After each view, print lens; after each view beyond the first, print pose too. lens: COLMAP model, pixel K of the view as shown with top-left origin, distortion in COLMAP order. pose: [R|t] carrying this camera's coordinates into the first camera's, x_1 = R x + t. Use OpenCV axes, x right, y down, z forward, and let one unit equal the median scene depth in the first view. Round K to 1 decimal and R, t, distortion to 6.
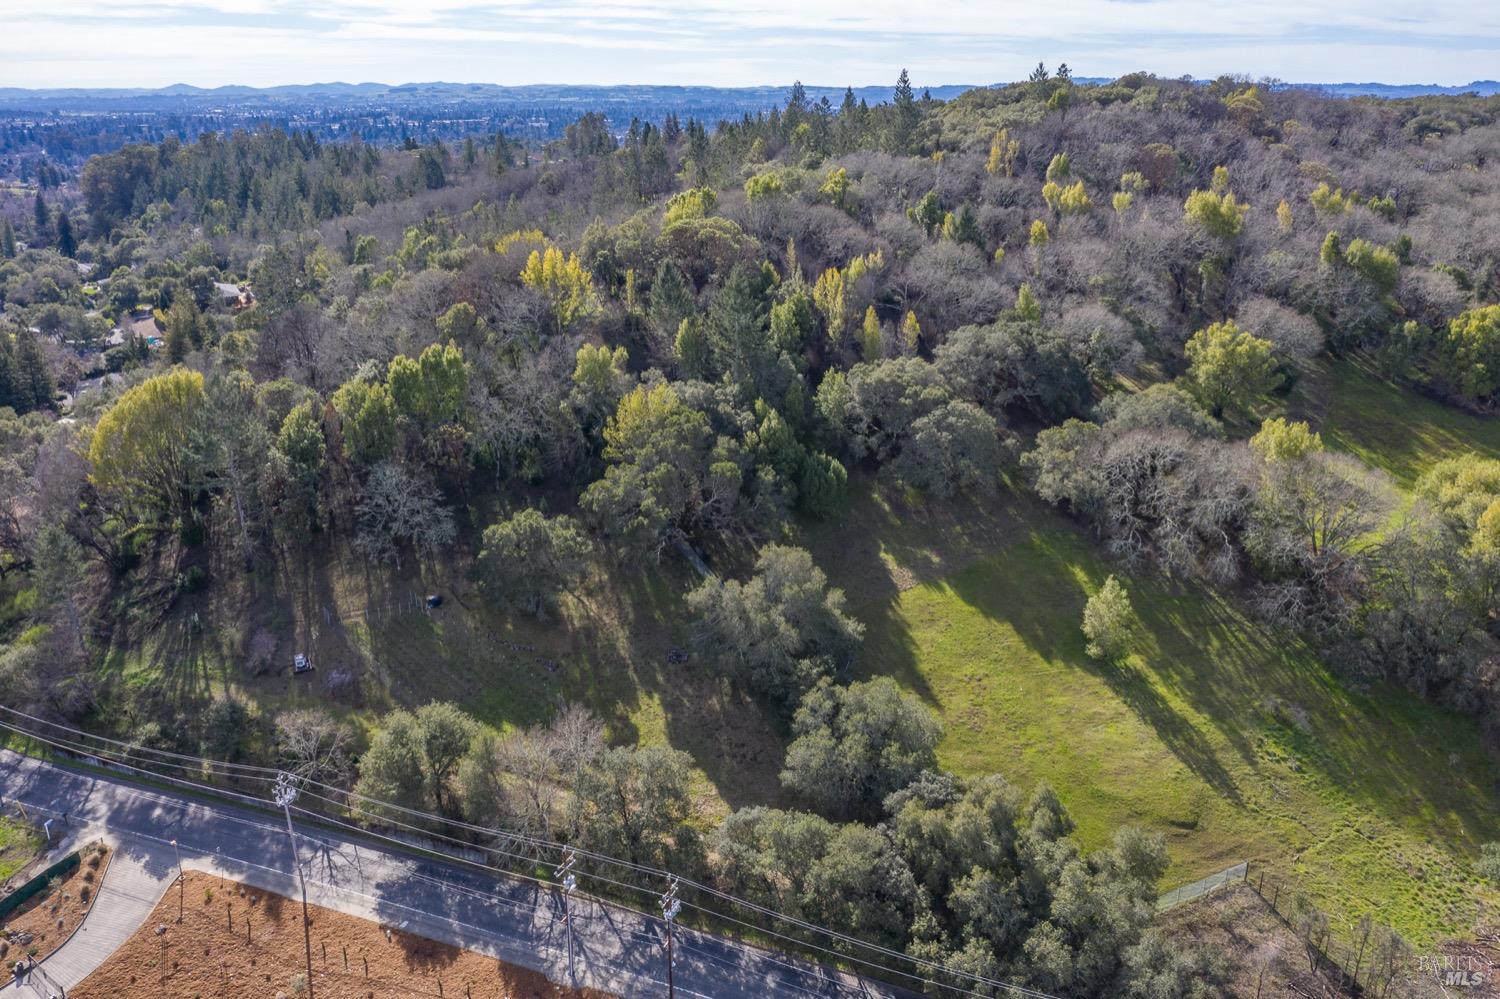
lens RADIAL K [[1170.6, 0, 747.9], [0, 1170.6, 509.9], [0, 0, 1]] dist [-0.024554, 0.002866]
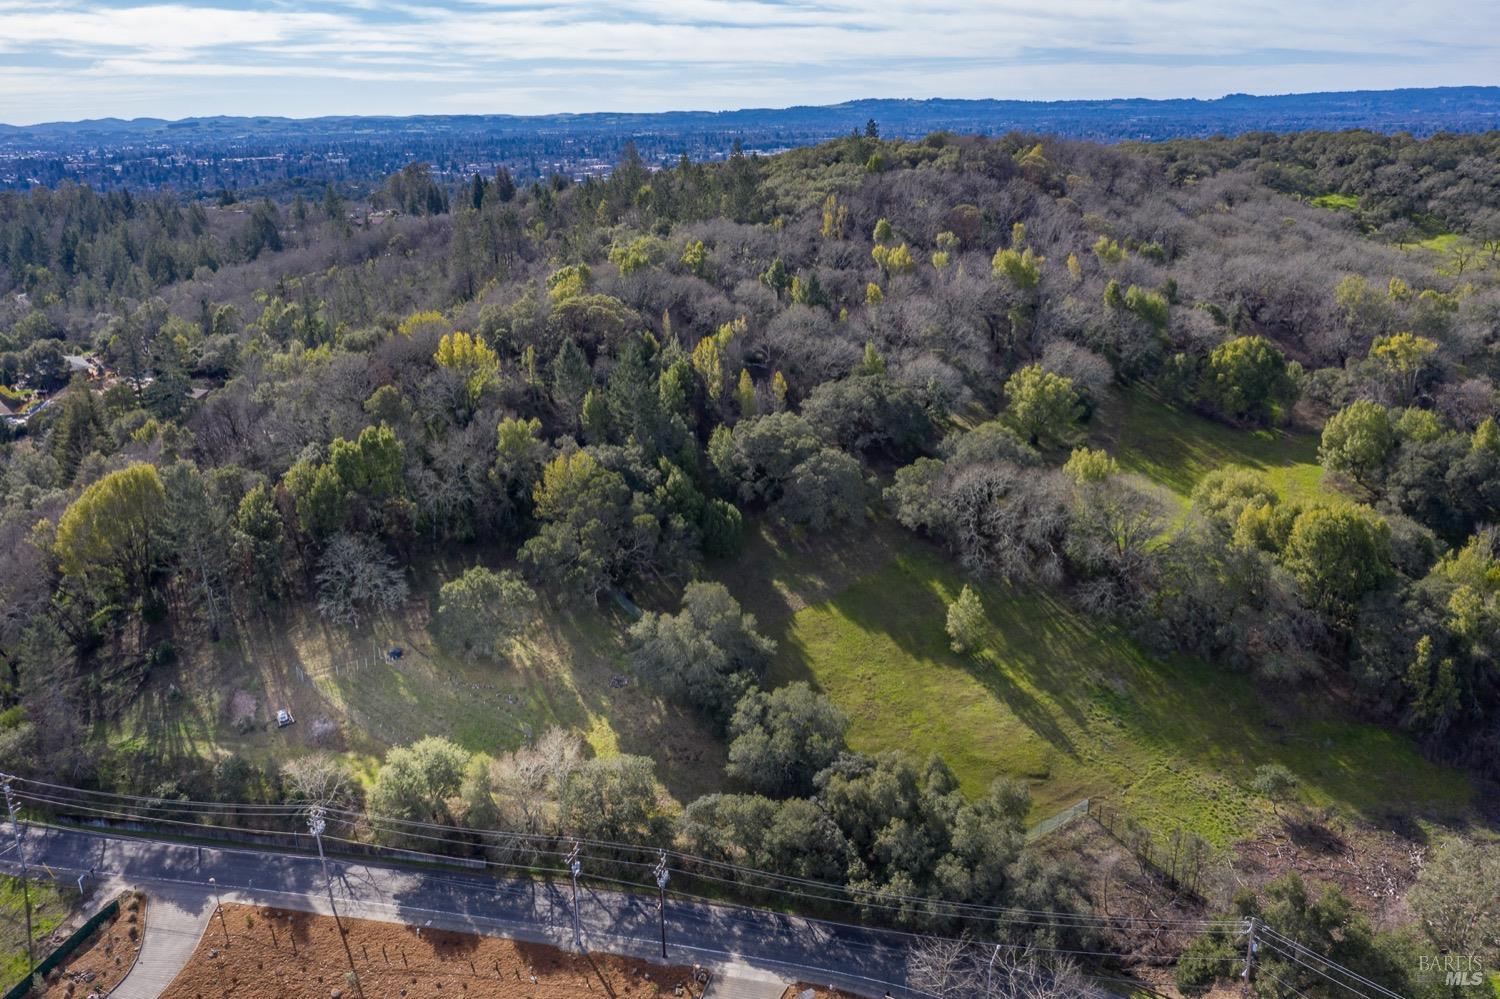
lens RADIAL K [[1170.6, 0, 749.8], [0, 1170.6, 509.5], [0, 0, 1]] dist [-0.024554, 0.002866]
pose [[0.986577, -0.068669, 0.148157, -0.085342], [0.071528, 0.997340, -0.014049, -0.020938], [-0.146798, 0.024458, 0.988864, -0.179265]]
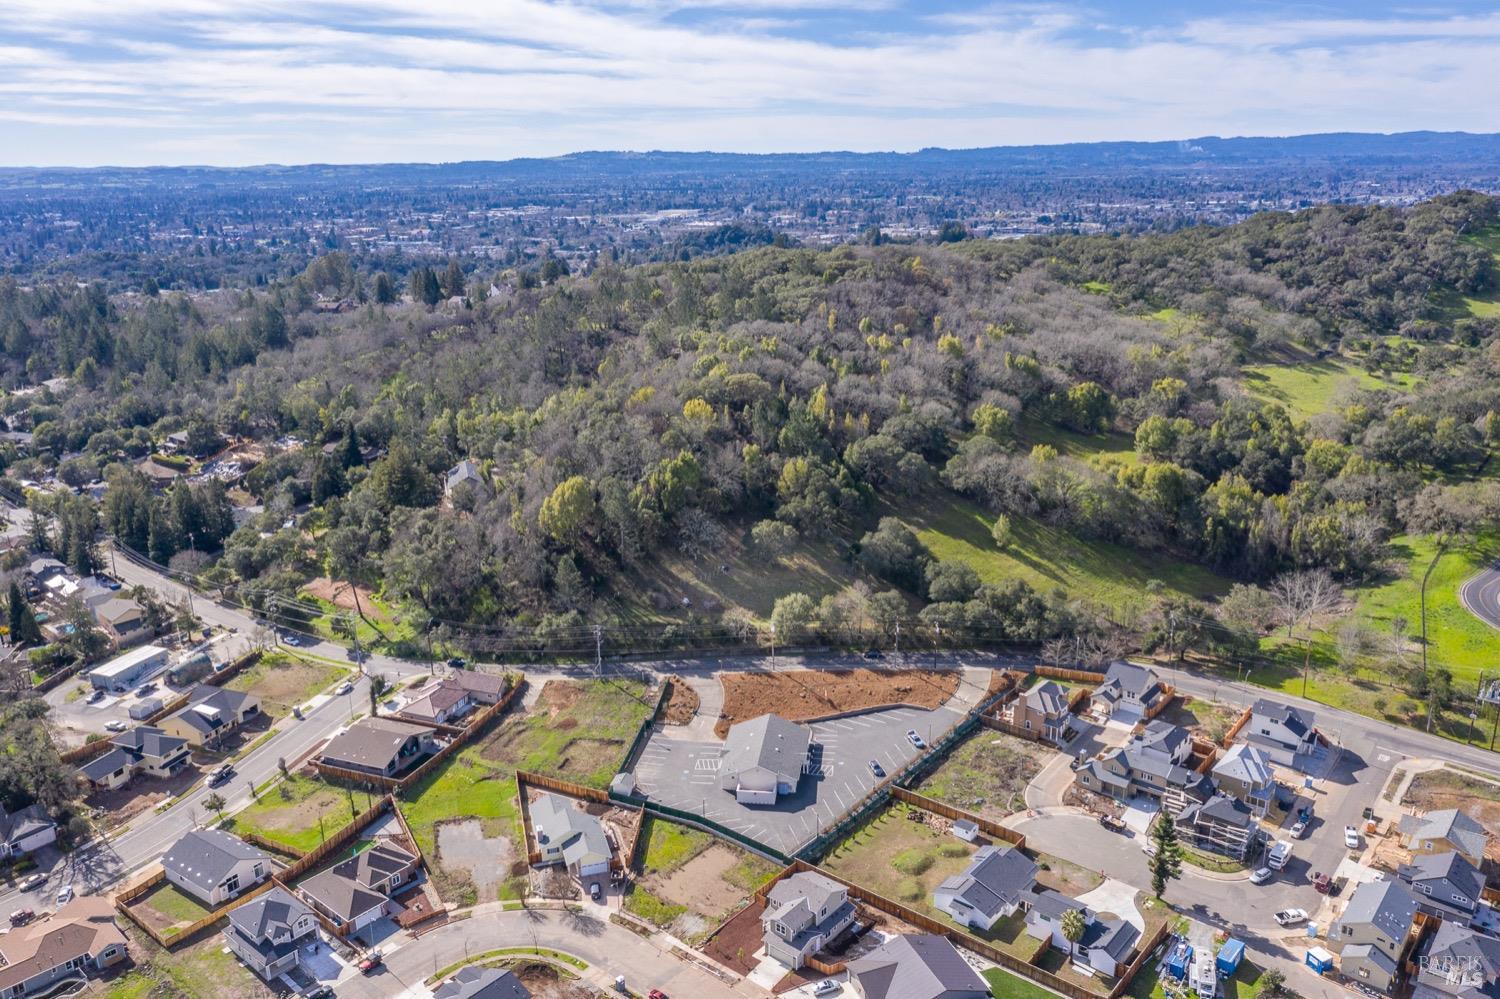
lens RADIAL K [[1170.6, 0, 753.7], [0, 1170.6, 506.0], [0, 0, 1]] dist [-0.024554, 0.002866]
pose [[0.922138, -0.121850, 0.367169, -0.999209], [0.143223, 0.989191, -0.031425, 0.039342], [-0.359371, 0.081566, 0.929623, -1.040989]]
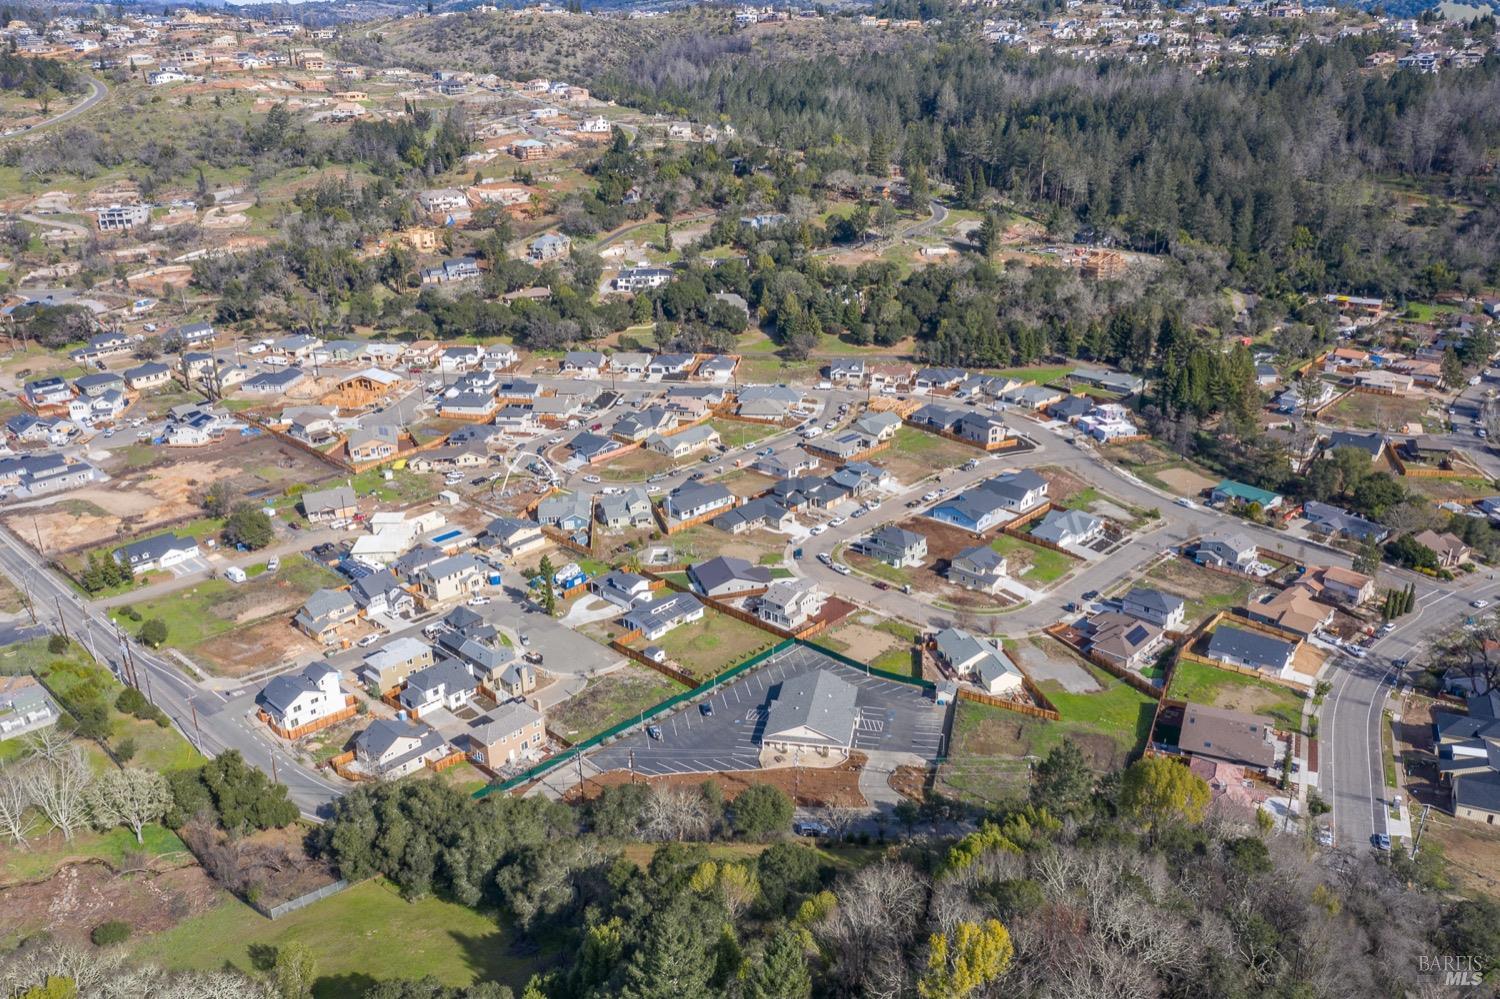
lens RADIAL K [[1170.6, 0, 744.1], [0, 1170.6, 496.0], [0, 0, 1]] dist [-0.024554, 0.002866]
pose [[-0.947477, 0.142839, -0.286154, 0.129947], [-0.082158, 0.755995, 0.649401, -0.987731], [0.309091, 0.638802, -0.704553, 1.521685]]
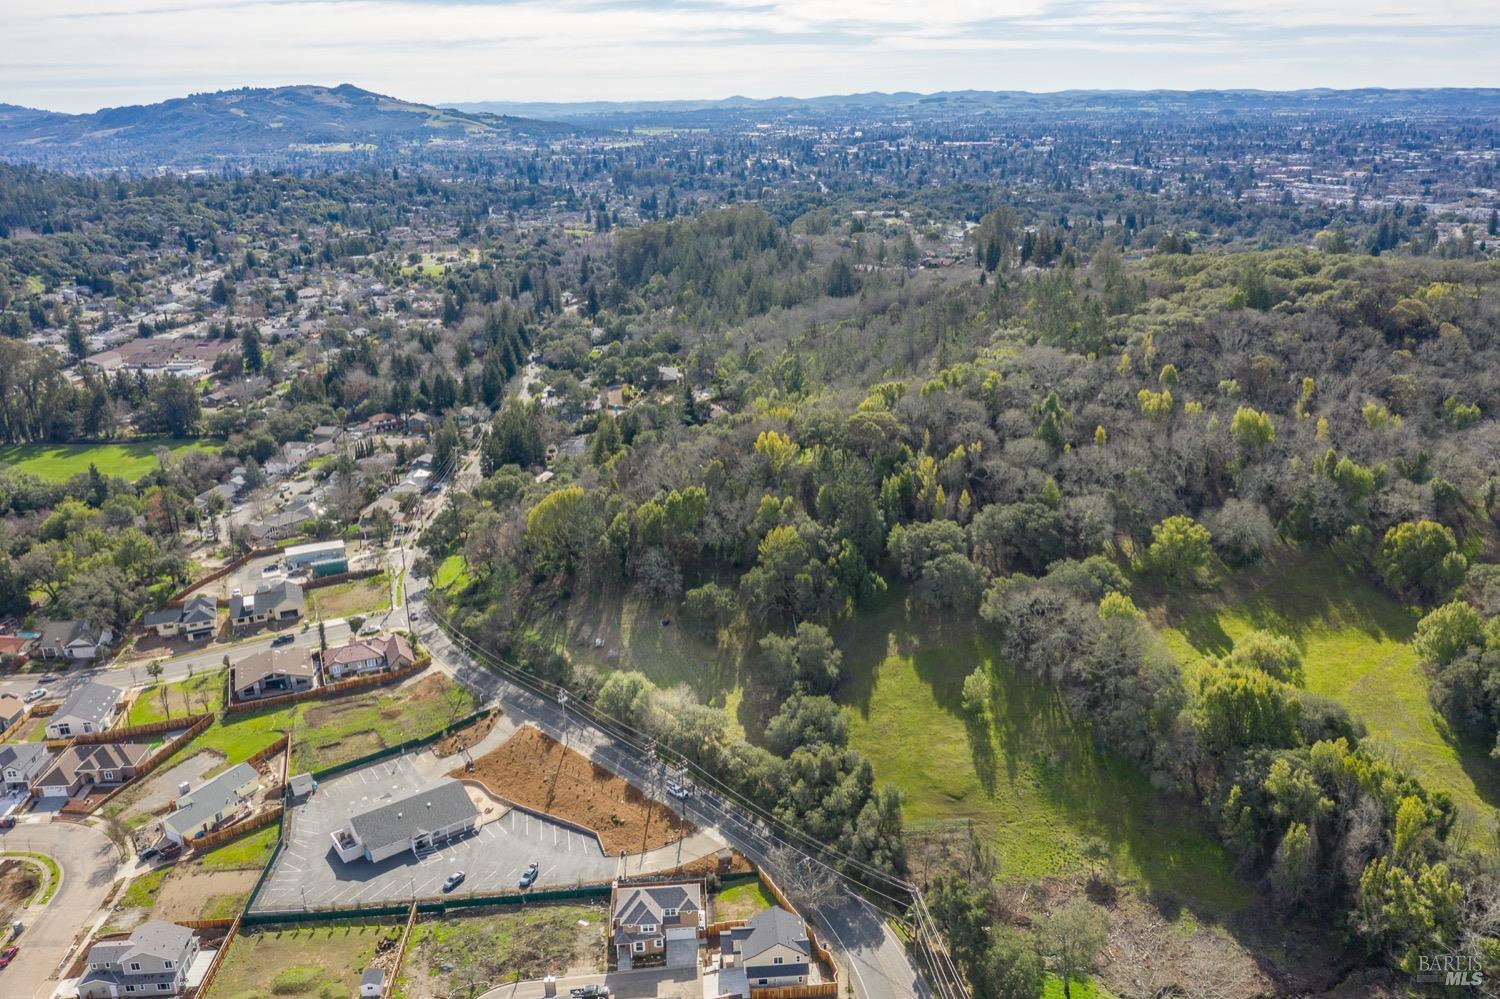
lens RADIAL K [[1170.6, 0, 752.7], [0, 1170.6, 511.1], [0, 0, 1]] dist [-0.024554, 0.002866]
pose [[0.913068, 0.117110, -0.390631, 0.612854], [-0.118290, 0.992754, 0.021130, -0.166662], [0.390275, 0.026915, 0.920305, -0.760393]]
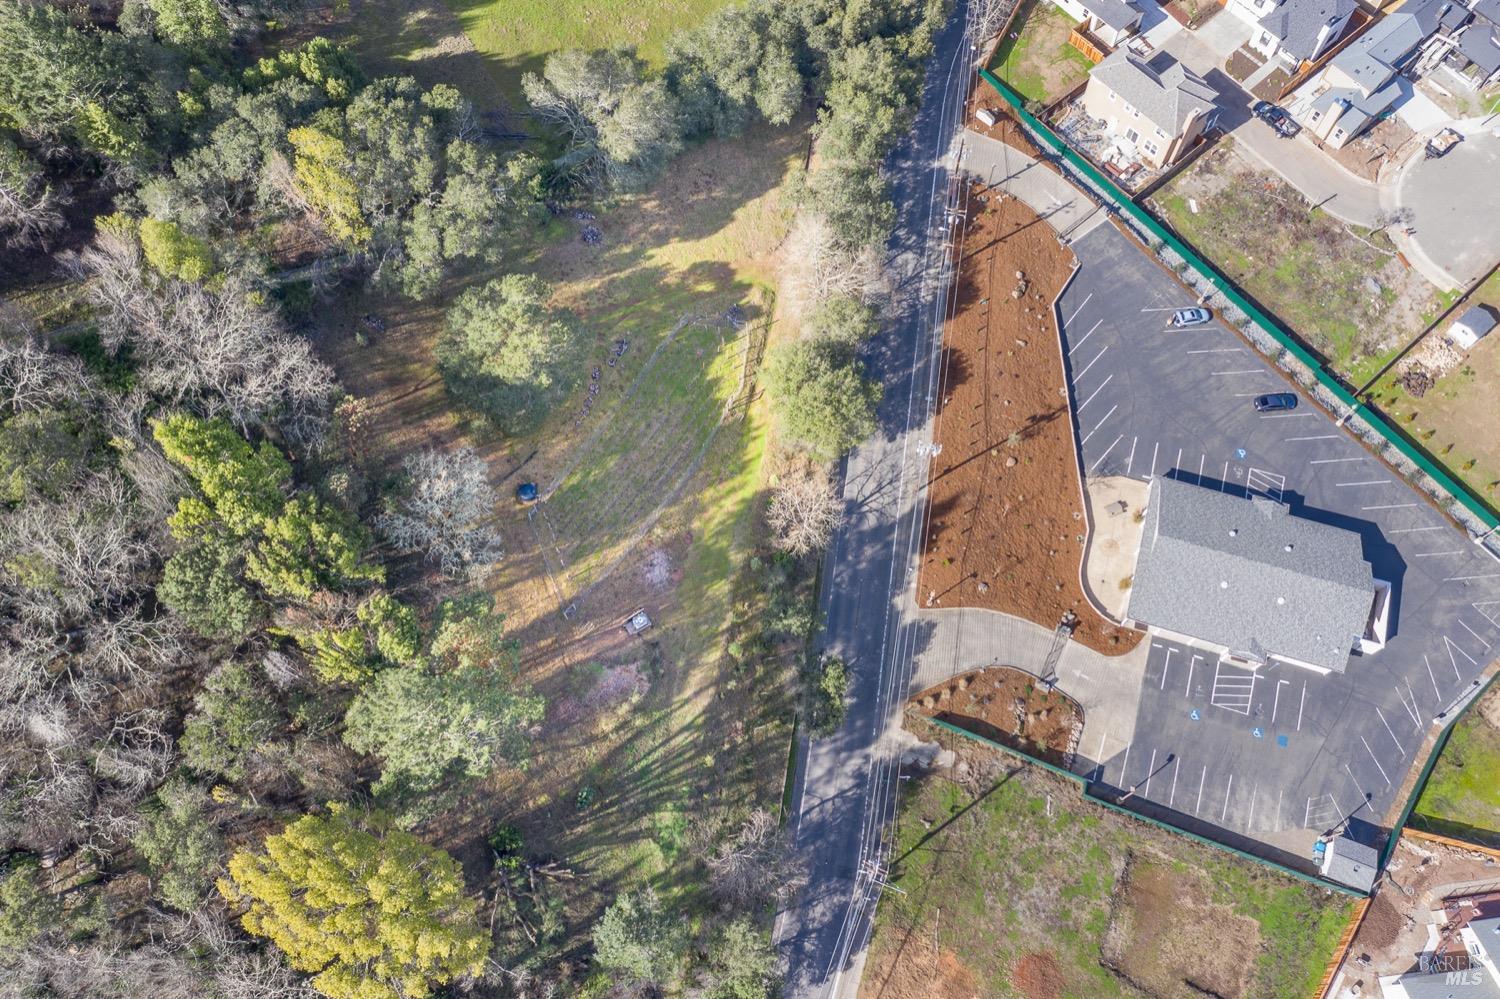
lens RADIAL K [[1170.6, 0, 751.8], [0, 1170.6, 495.0], [0, 0, 1]] dist [-0.024554, 0.002866]
pose [[-0.212896, -0.888626, 0.406226, -0.627081], [0.356535, 0.316436, 0.879063, -0.570831], [-0.909702, 0.331982, 0.249458, 0.658853]]
